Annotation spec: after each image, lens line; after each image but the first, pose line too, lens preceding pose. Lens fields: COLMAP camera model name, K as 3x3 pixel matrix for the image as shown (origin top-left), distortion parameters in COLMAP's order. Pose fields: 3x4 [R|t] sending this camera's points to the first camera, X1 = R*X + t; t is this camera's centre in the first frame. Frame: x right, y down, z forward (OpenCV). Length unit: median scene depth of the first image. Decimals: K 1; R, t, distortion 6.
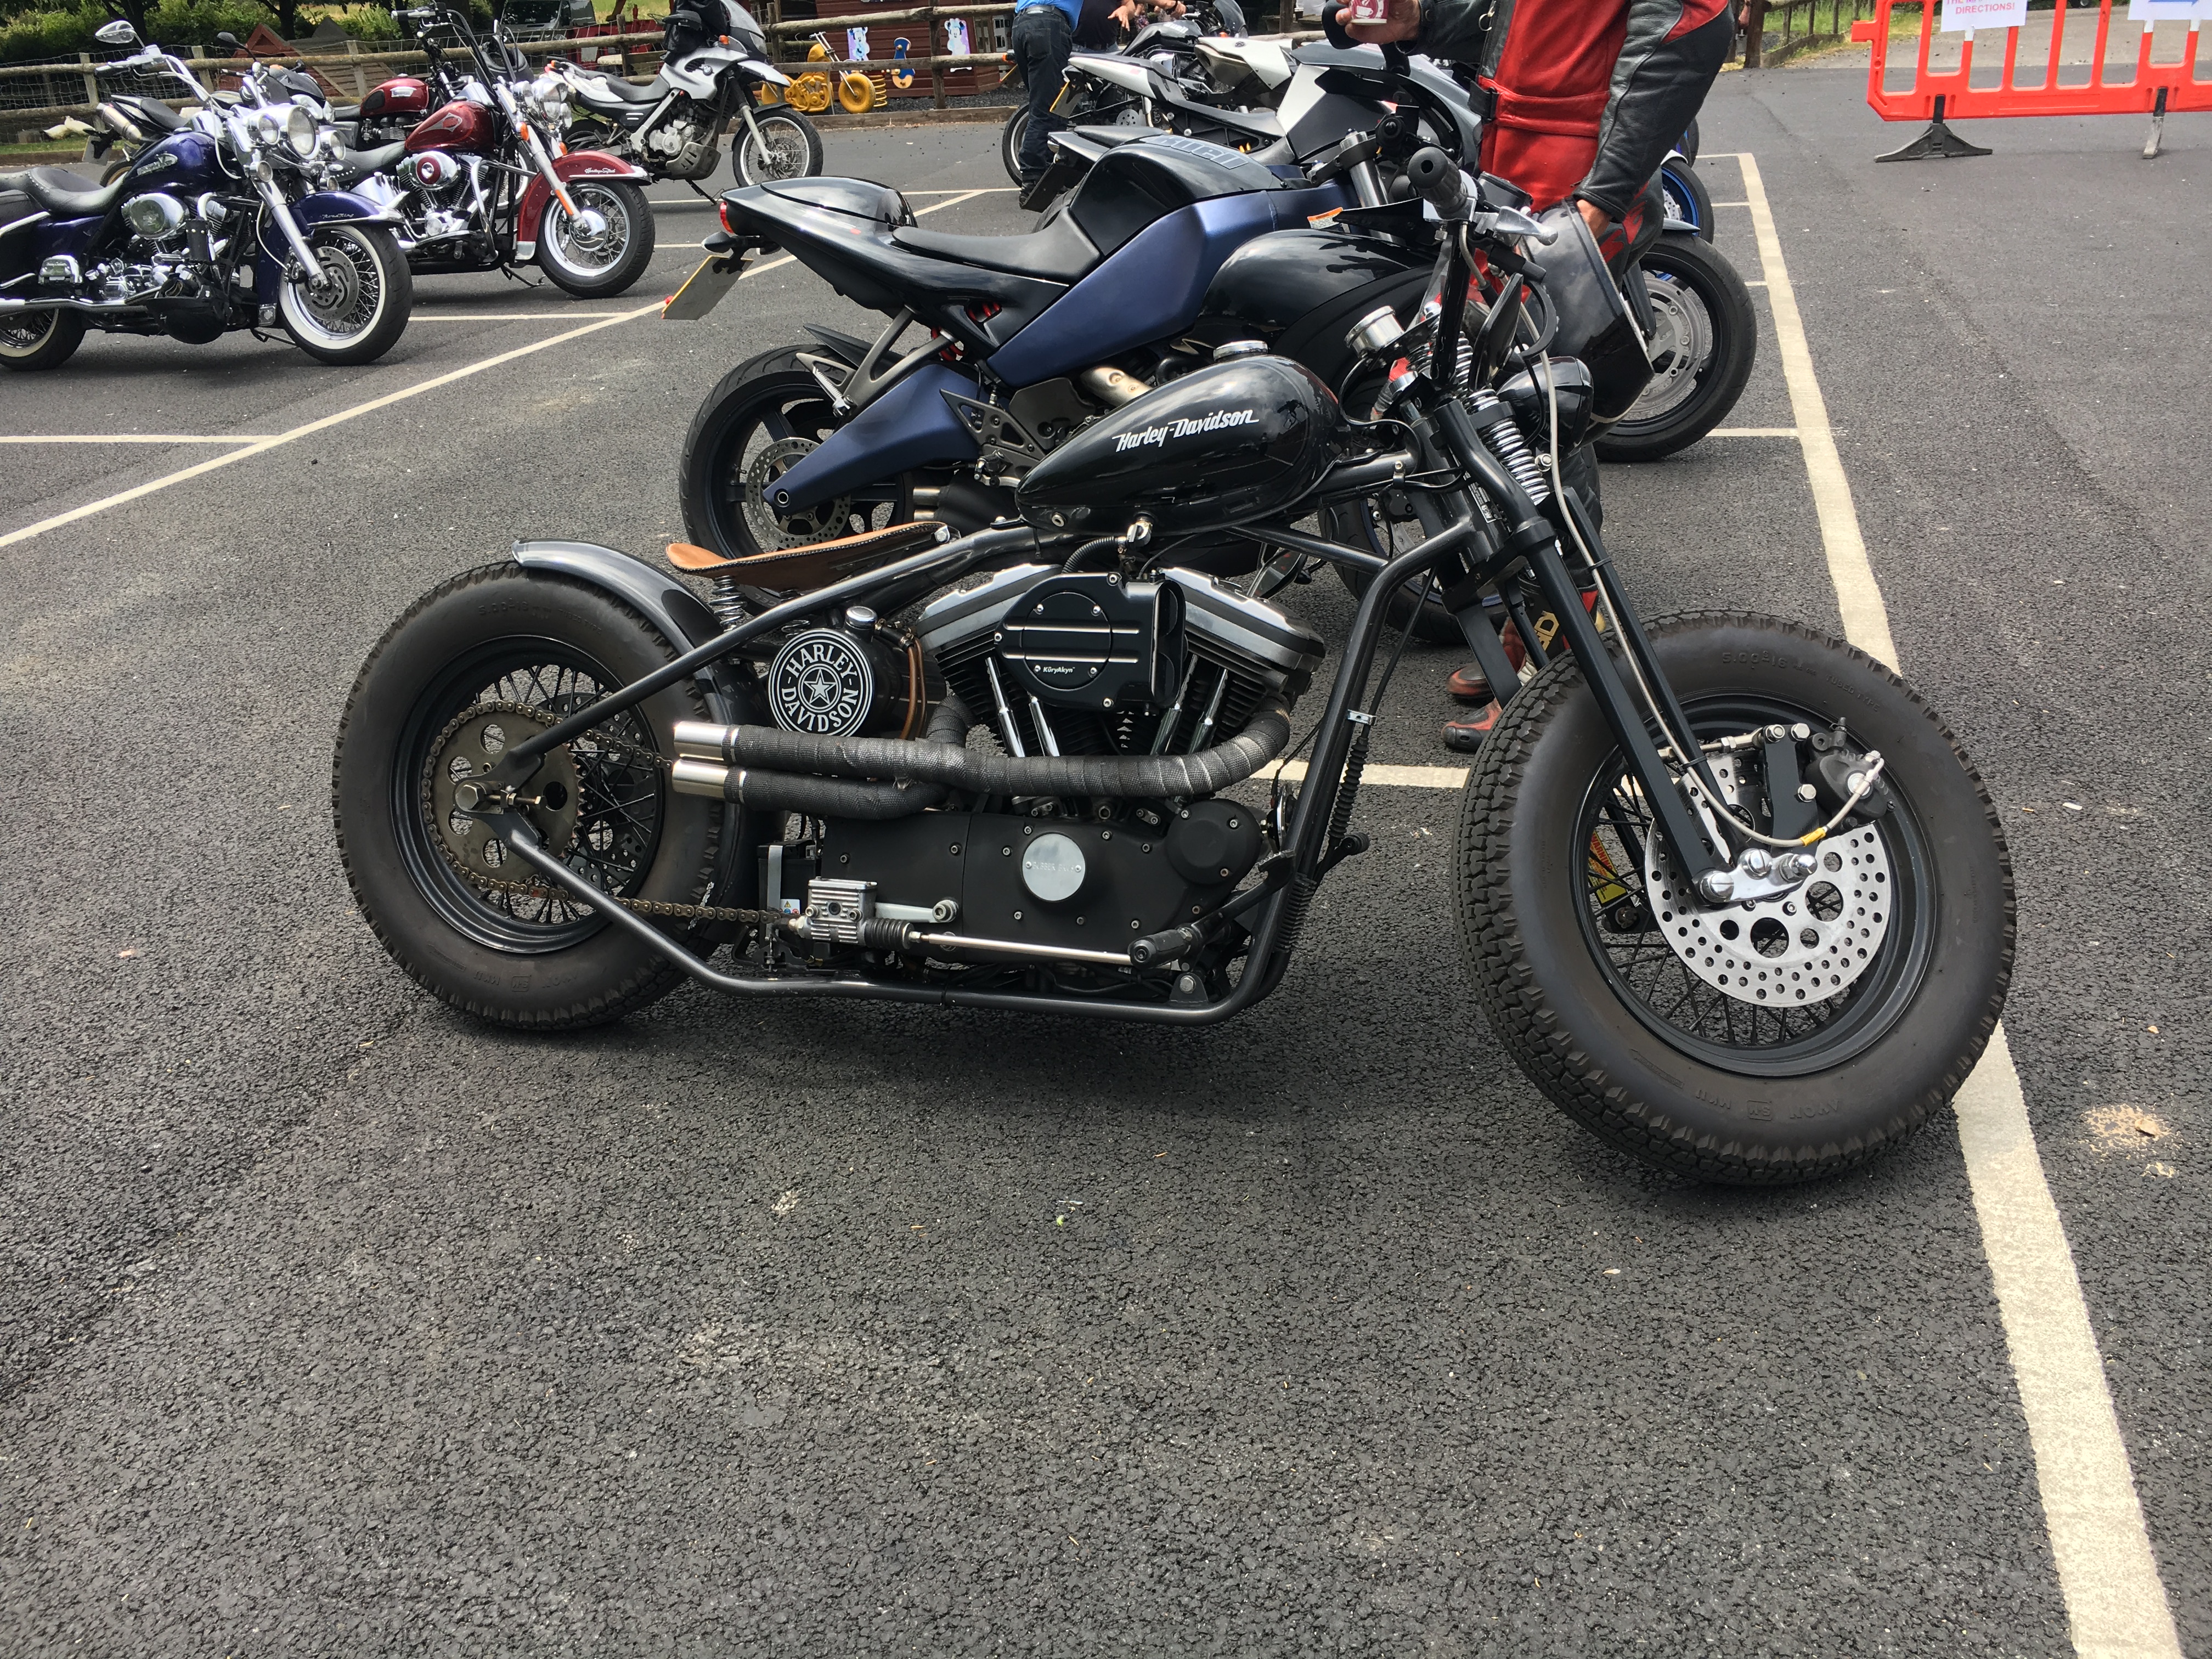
lens RADIAL K [[1820.1, 0, 1106.0], [0, 1820.1, 829.5], [0, 0, 1]] dist [0.060279, -0.093326]
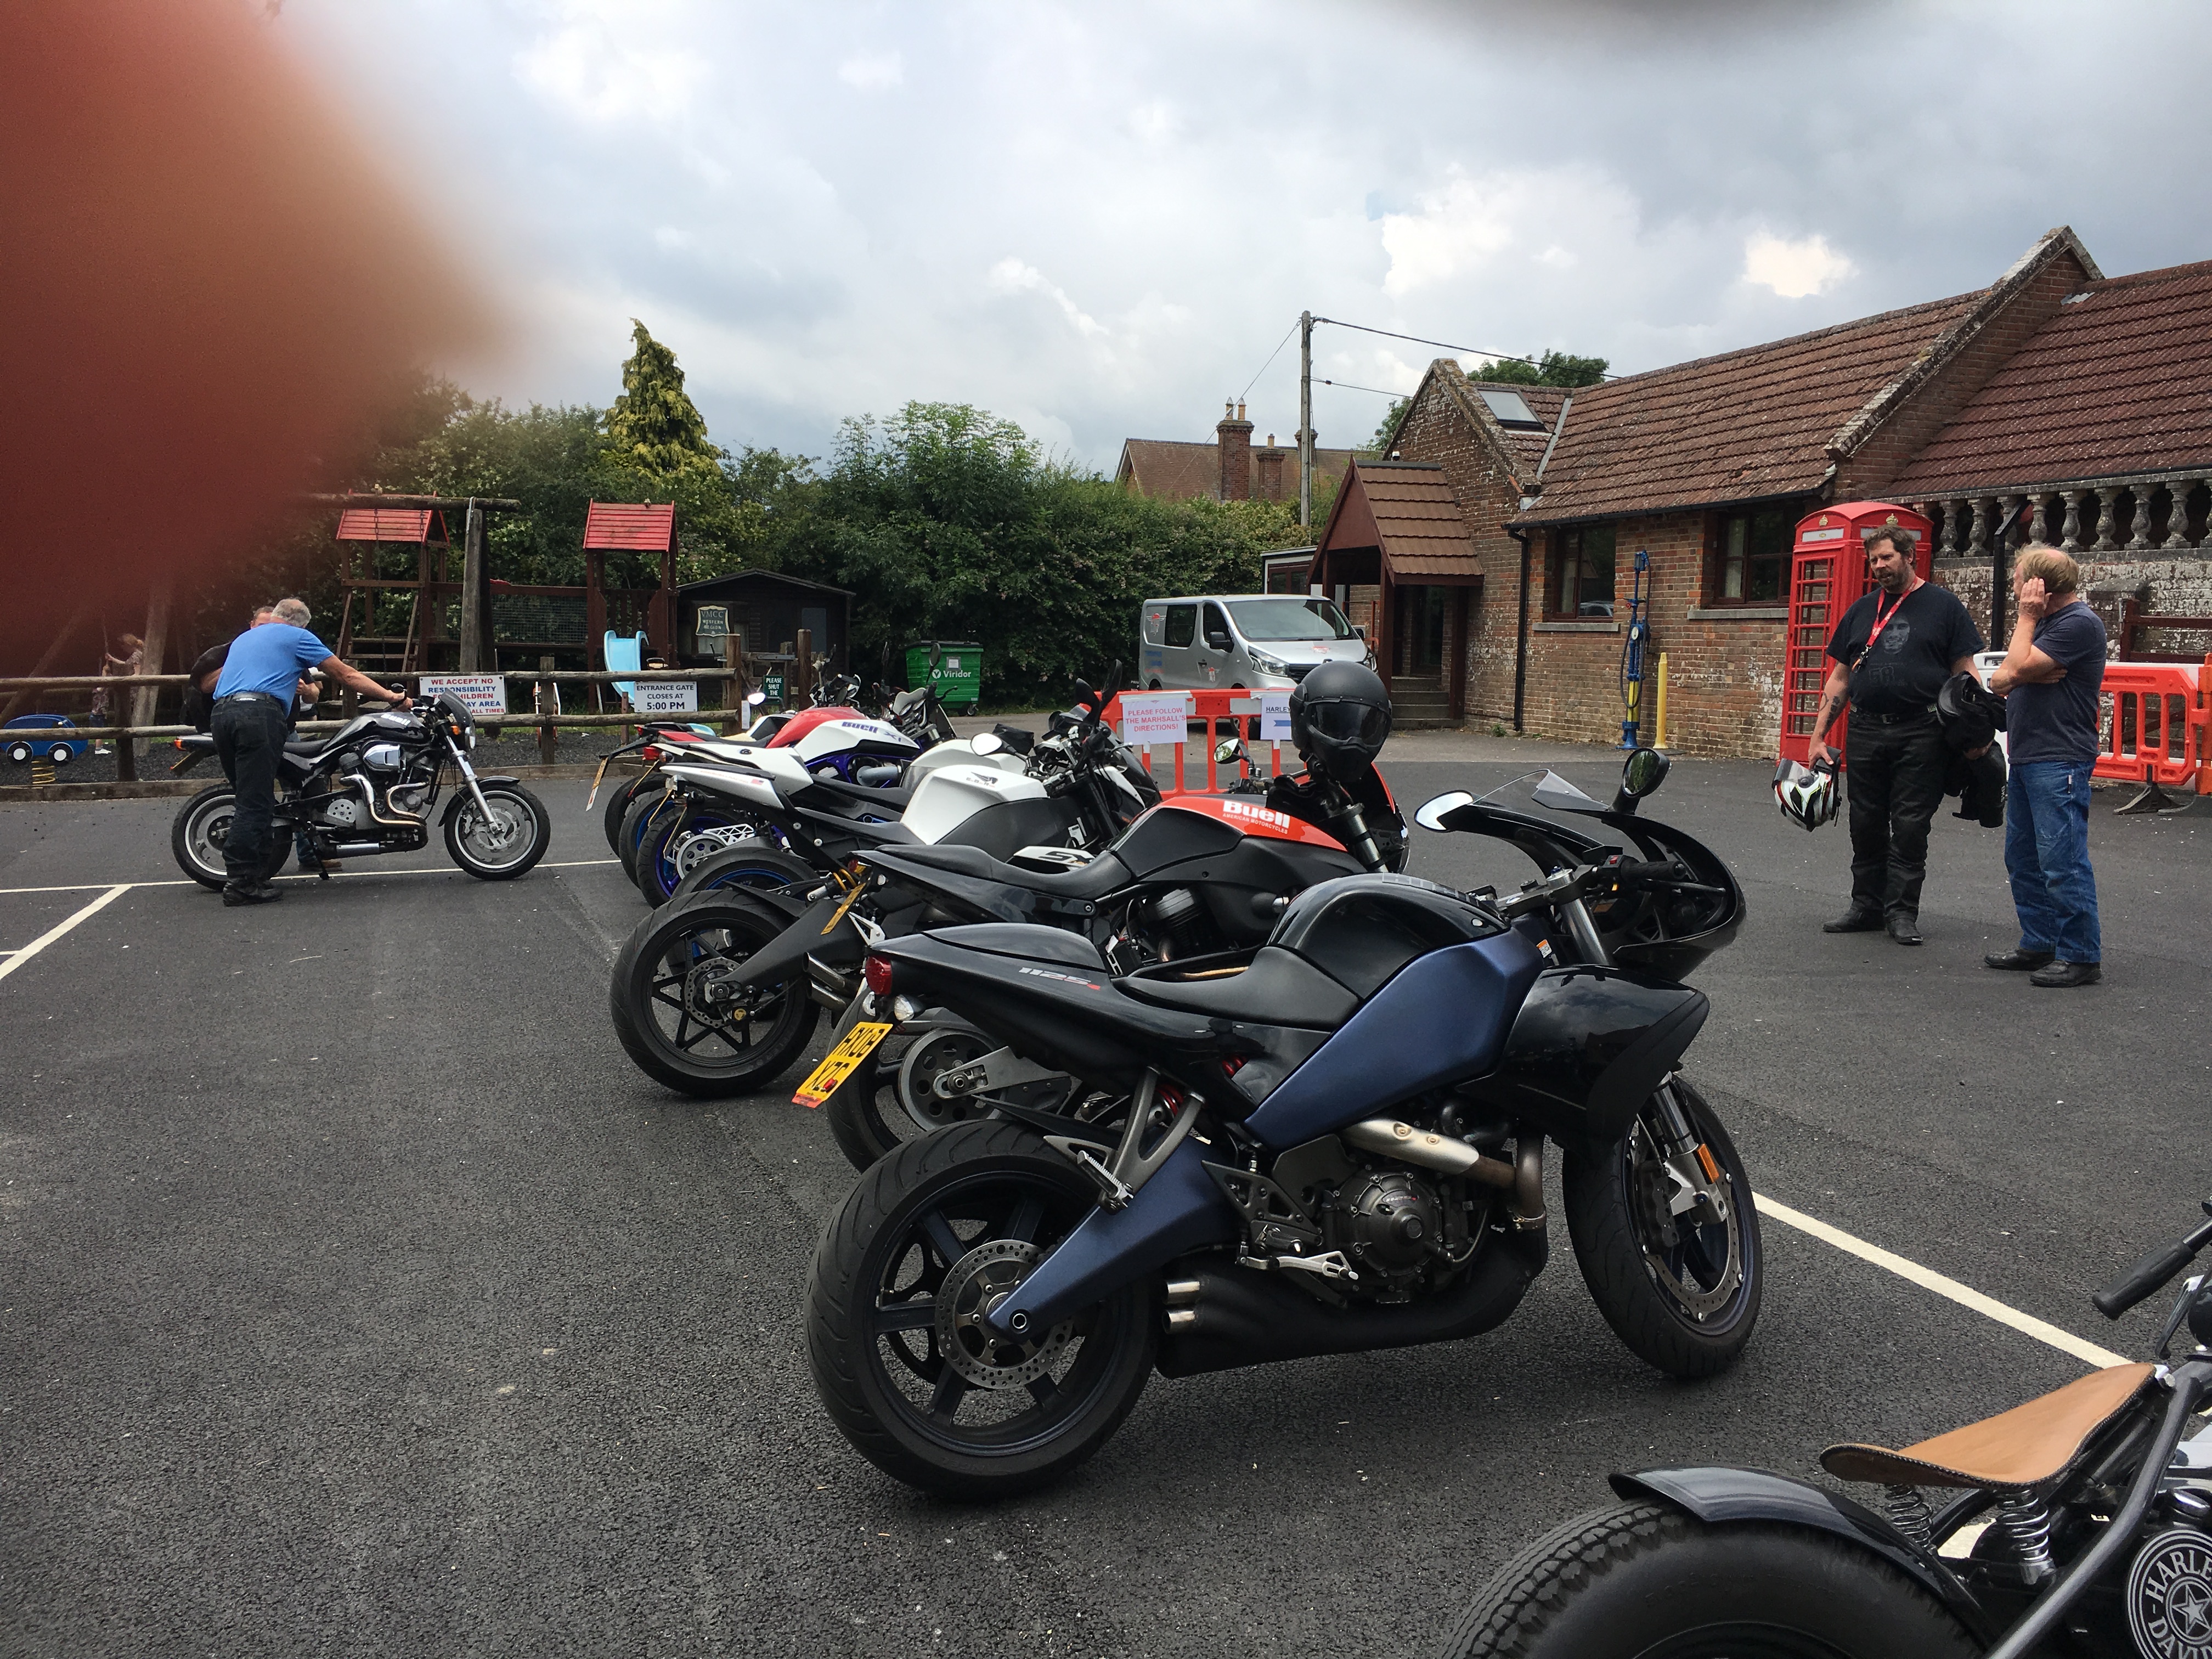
lens RADIAL K [[1820.1, 0, 1106.0], [0, 1820.1, 829.5], [0, 0, 1]] dist [0.060279, -0.093326]
pose [[0.841033, -0.004886, 0.540962, -0.594539], [0.190290, 0.938728, -0.287365, -0.156624], [-0.506412, 0.344623, 0.790431, 0.320180]]
